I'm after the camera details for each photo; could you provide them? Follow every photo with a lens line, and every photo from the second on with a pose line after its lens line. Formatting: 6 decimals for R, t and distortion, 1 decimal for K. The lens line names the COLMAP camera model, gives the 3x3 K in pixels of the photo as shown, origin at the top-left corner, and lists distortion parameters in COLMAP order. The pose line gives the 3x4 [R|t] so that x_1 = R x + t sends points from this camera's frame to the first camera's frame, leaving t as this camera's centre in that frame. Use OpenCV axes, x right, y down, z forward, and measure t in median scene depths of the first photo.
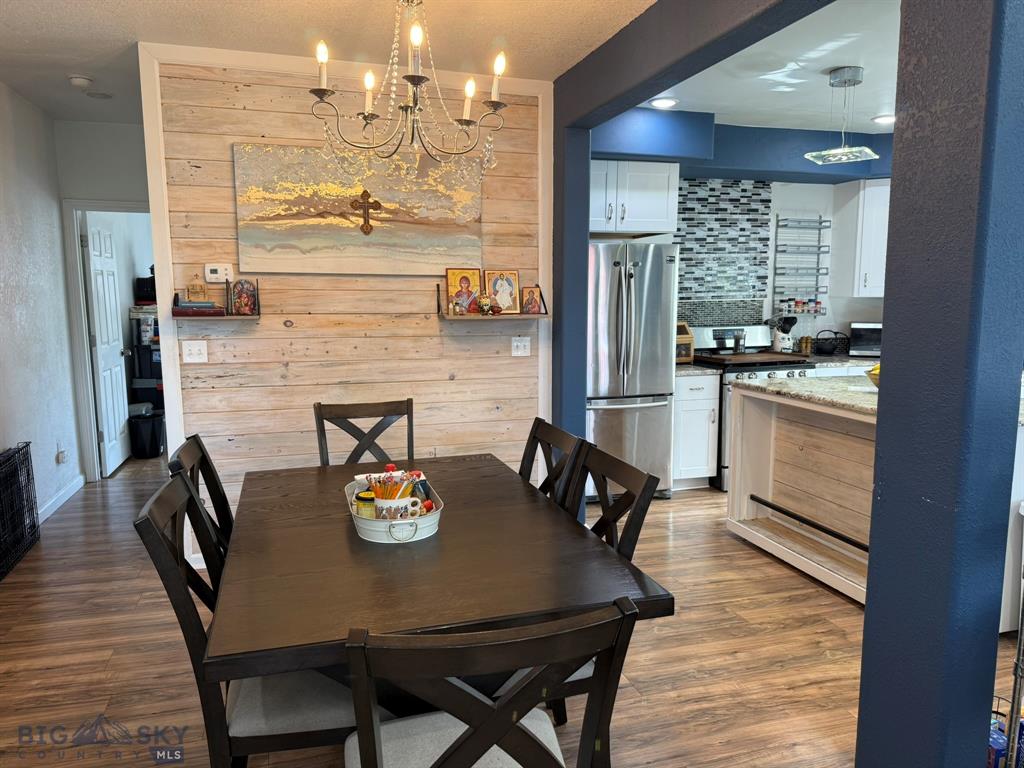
lens RADIAL K [[728.6, 0, 506.8], [0, 728.6, 388.7], [0, 0, 1]] dist [0.052581, -0.017317]
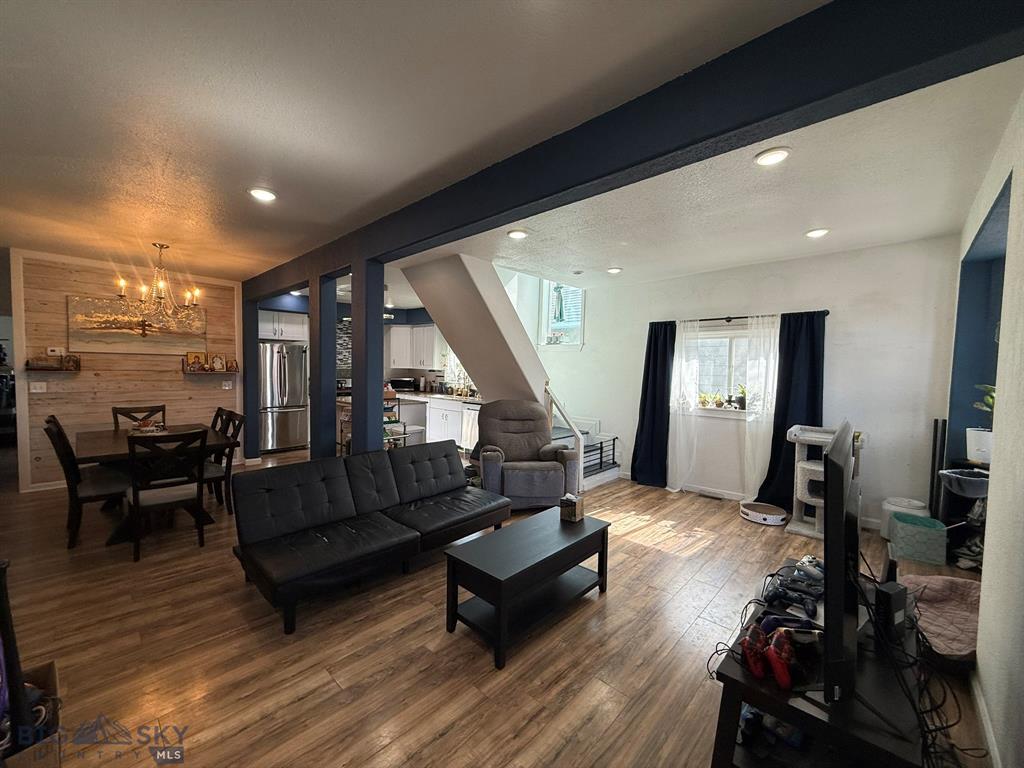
lens RADIAL K [[409.1, 0, 508.6], [0, 409.1, 381.2], [0, 0, 1]] dist [0.000144, 0.000387]
pose [[0.866042, 0.000304, 0.499971, 0.112699], [0.045926, 0.995723, -0.080159, 0.060593], [-0.497857, 0.092383, 0.862325, -0.478481]]
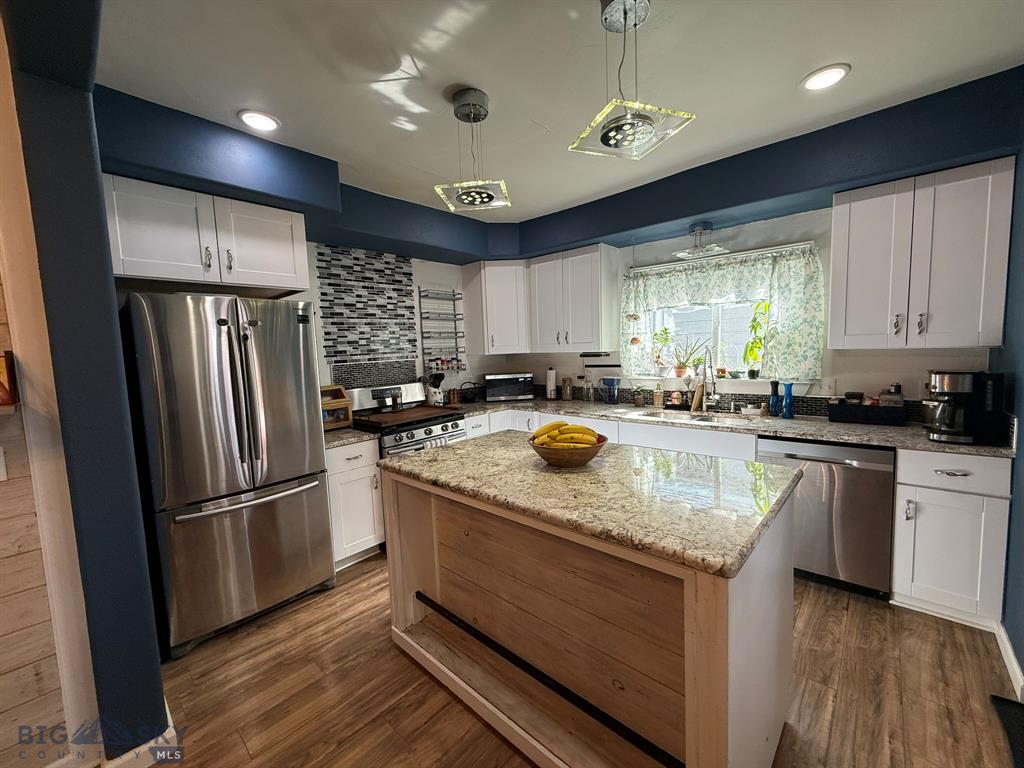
lens RADIAL K [[409.1, 0, 509.5], [0, 409.1, 385.5], [0, 0, 1]] dist [0.000144, 0.000387]
pose [[0.857109, -0.077985, 0.509198, 0.156598], [0.107369, 0.993810, -0.028524, -0.050514], [-0.503822, 0.079120, 0.860177, 0.403244]]
